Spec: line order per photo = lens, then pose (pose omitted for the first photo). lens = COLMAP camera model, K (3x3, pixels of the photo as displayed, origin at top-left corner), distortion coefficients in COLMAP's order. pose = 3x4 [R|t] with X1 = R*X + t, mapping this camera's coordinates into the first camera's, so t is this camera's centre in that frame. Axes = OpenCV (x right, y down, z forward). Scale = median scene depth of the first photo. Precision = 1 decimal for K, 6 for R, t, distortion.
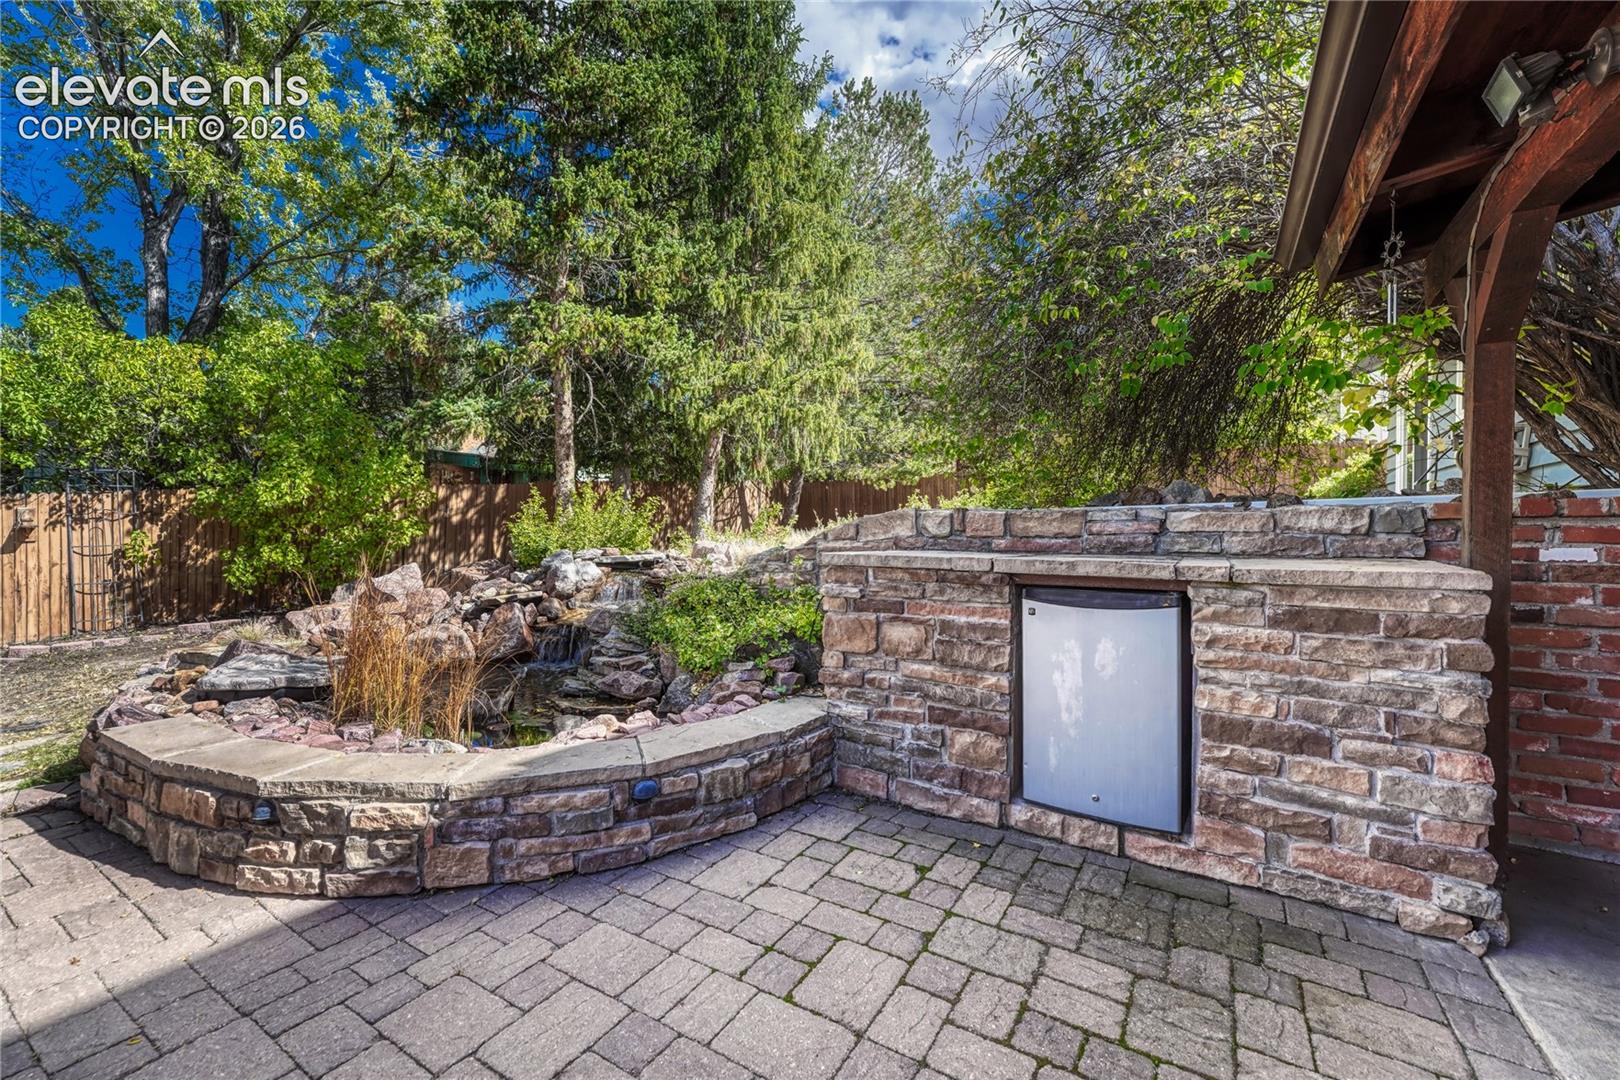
lens RADIAL K [[669.9, 0, 782.9], [0, 669.9, 528.2], [0, 0, 1]] dist [-0.000220, 0.000471]
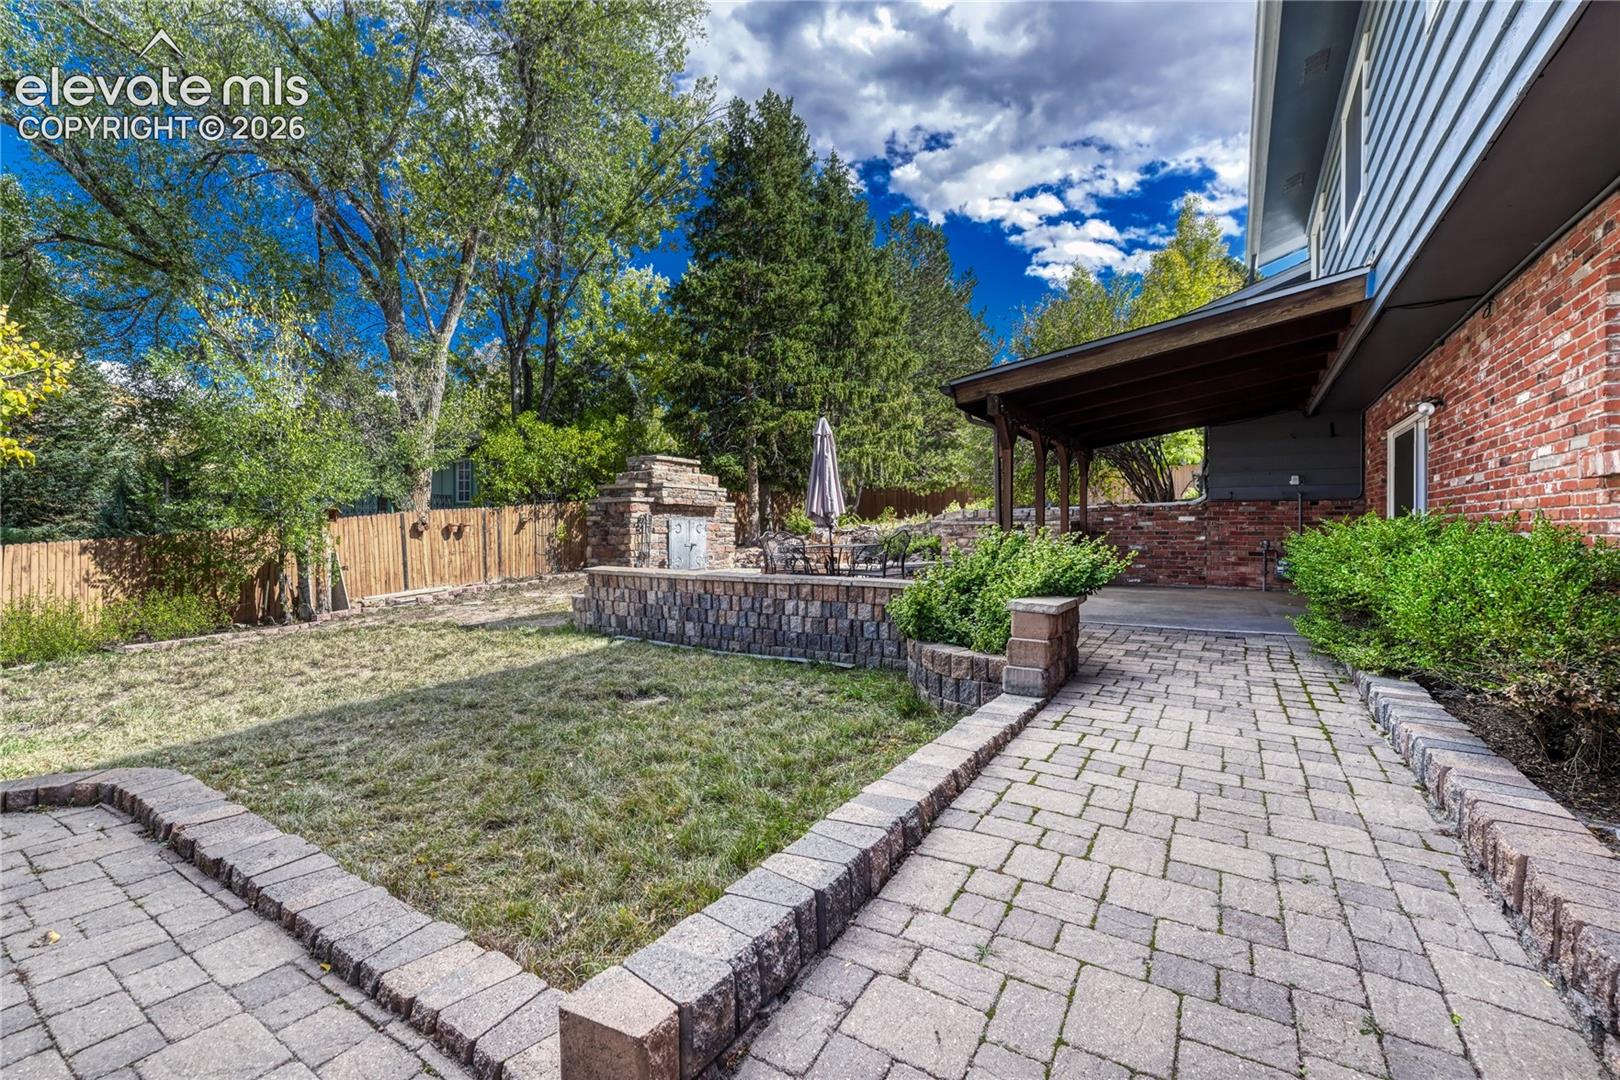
lens RADIAL K [[669.9, 0, 797.4], [0, 669.9, 512.4], [0, 0, 1]] dist [-0.000220, 0.000471]
pose [[0.999957, -0.008277, 0.004275, -0.282754], [0.008366, 0.999741, -0.021154, 0.020552], [-0.004099, 0.021189, 0.999767, -1.032173]]
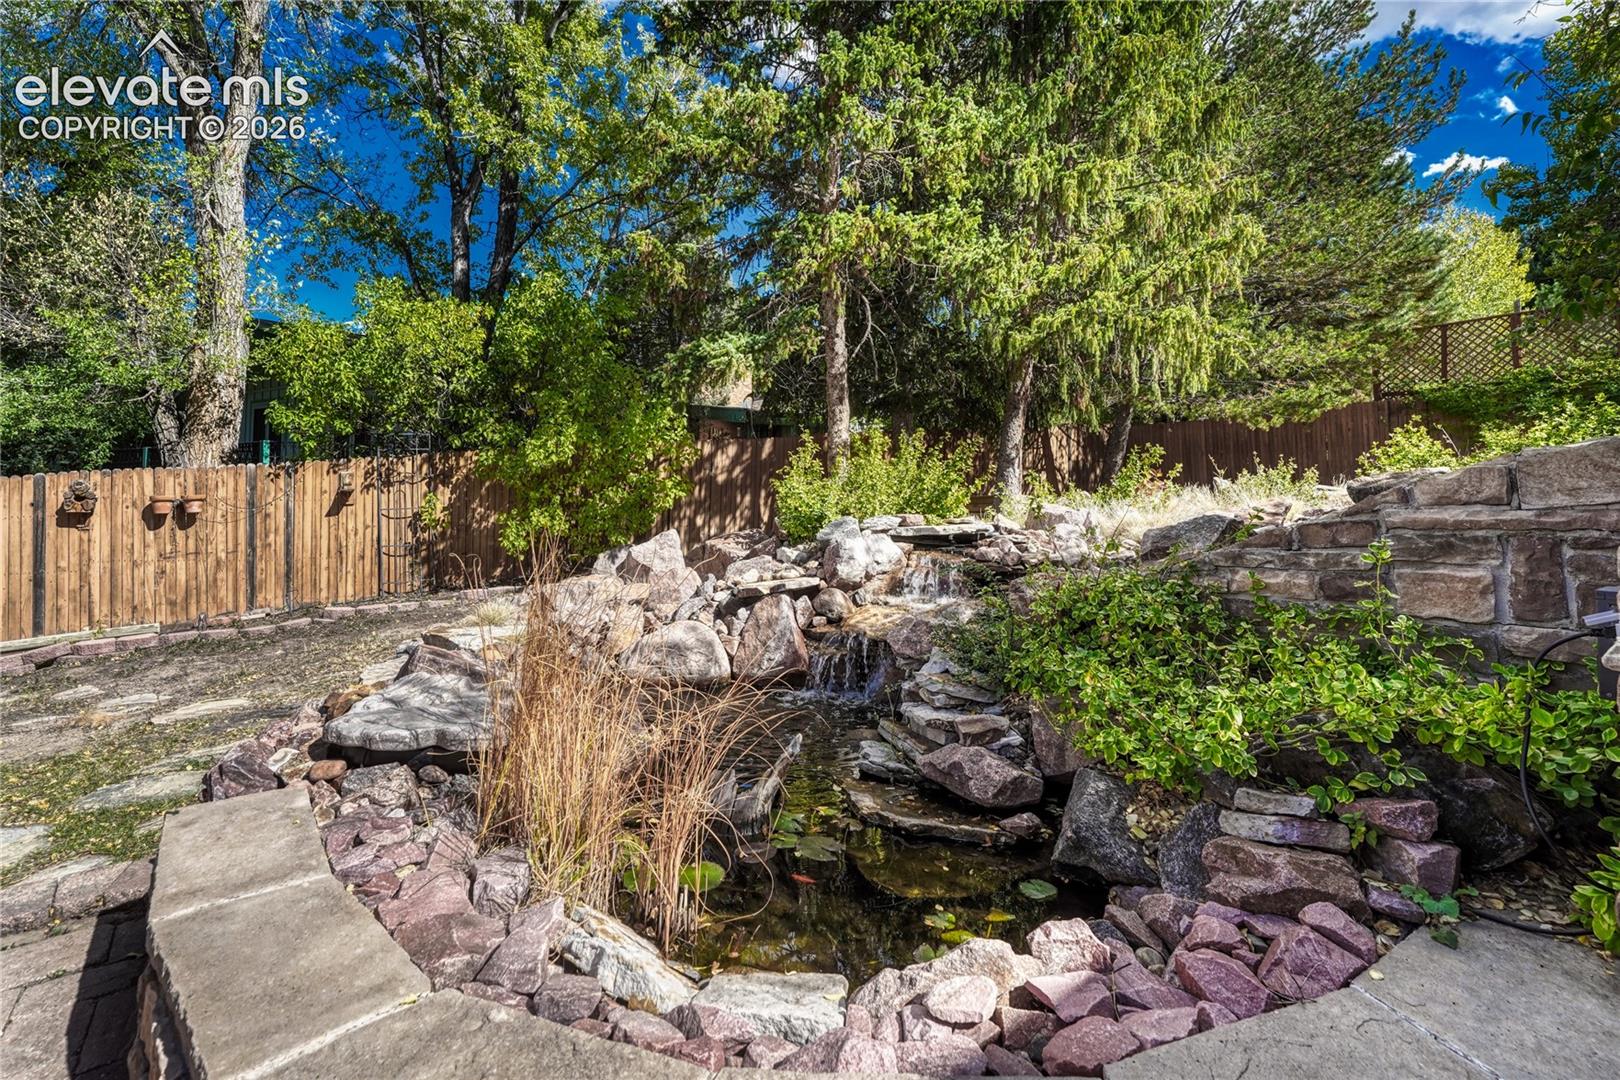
lens RADIAL K [[740.1, 0, 779.1], [0, 740.1, 466.2], [0, 0, 1]] dist [-0.007801, 0.000325]
pose [[0.926344, -0.019927, -0.376152, -0.066684], [0.009128, 0.999494, -0.030472, 0.001333], [0.376569, 0.024794, 0.926057, 0.169849]]
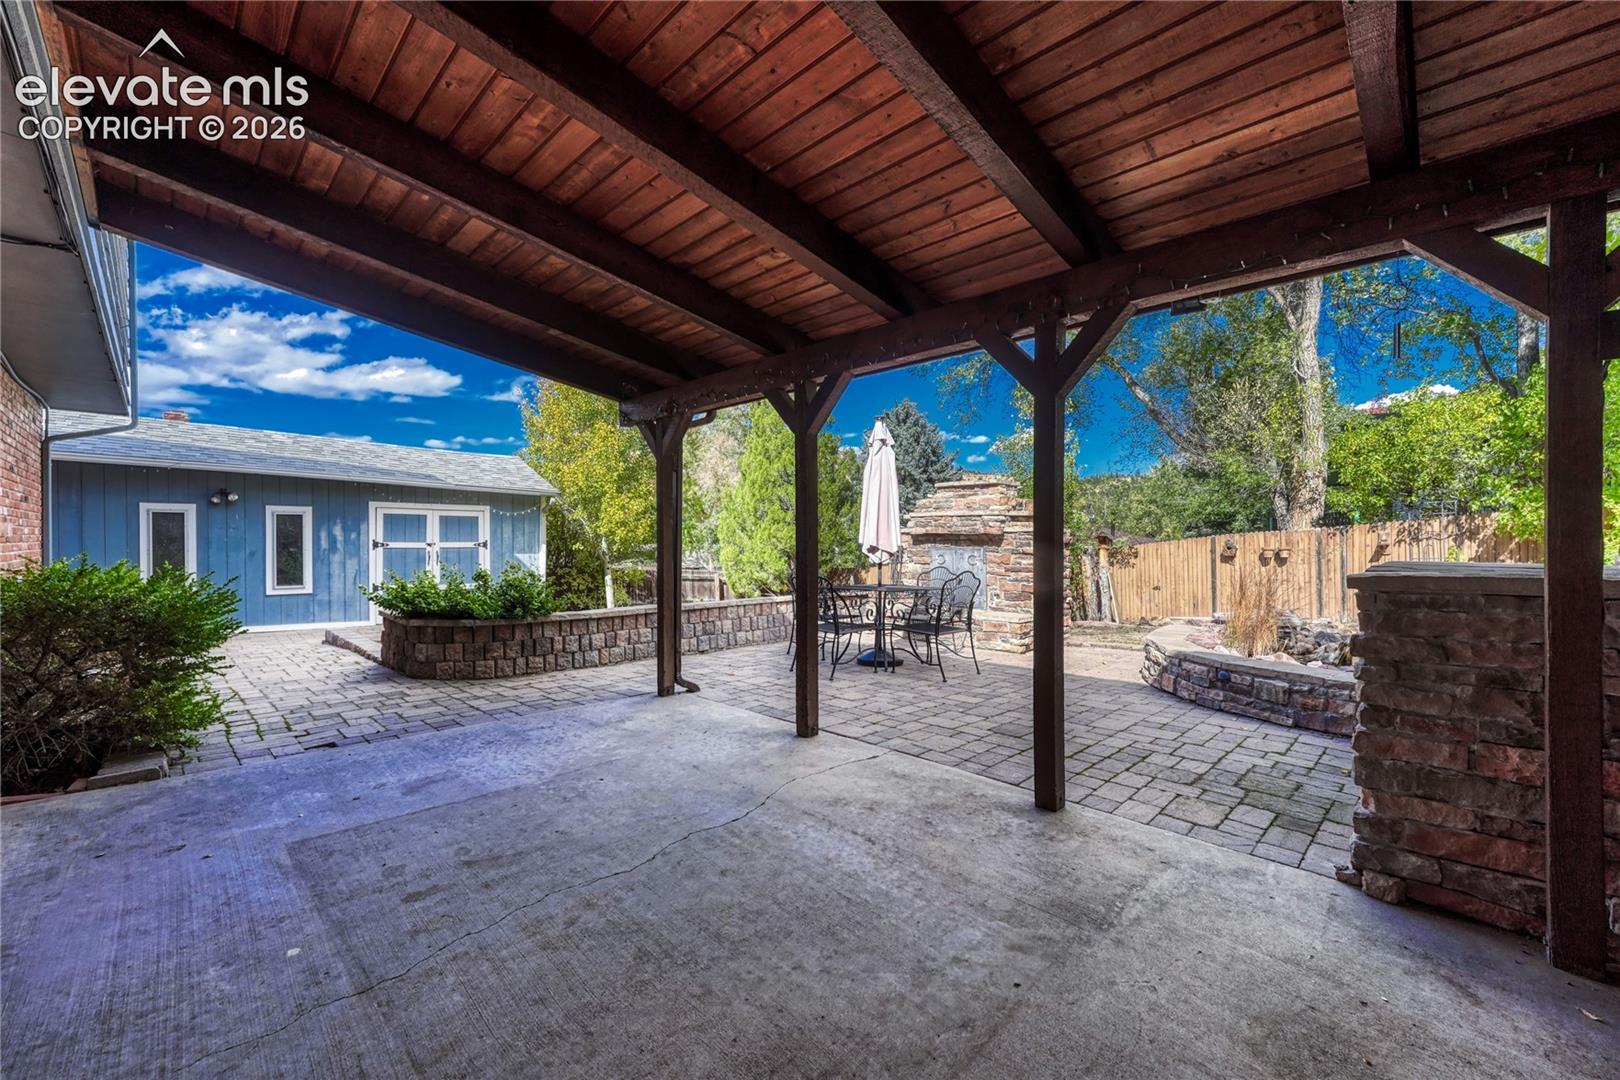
lens RADIAL K [[669.9, 0, 820.2], [0, 669.9, 542.6], [0, 0, 1]] dist [-0.000220, 0.000471]
pose [[-0.204952, -0.007815, -0.978741, 0.534665], [0.001306, 0.999965, -0.008258, 0.004262], [0.978771, -0.002971, -0.204935, 0.067385]]
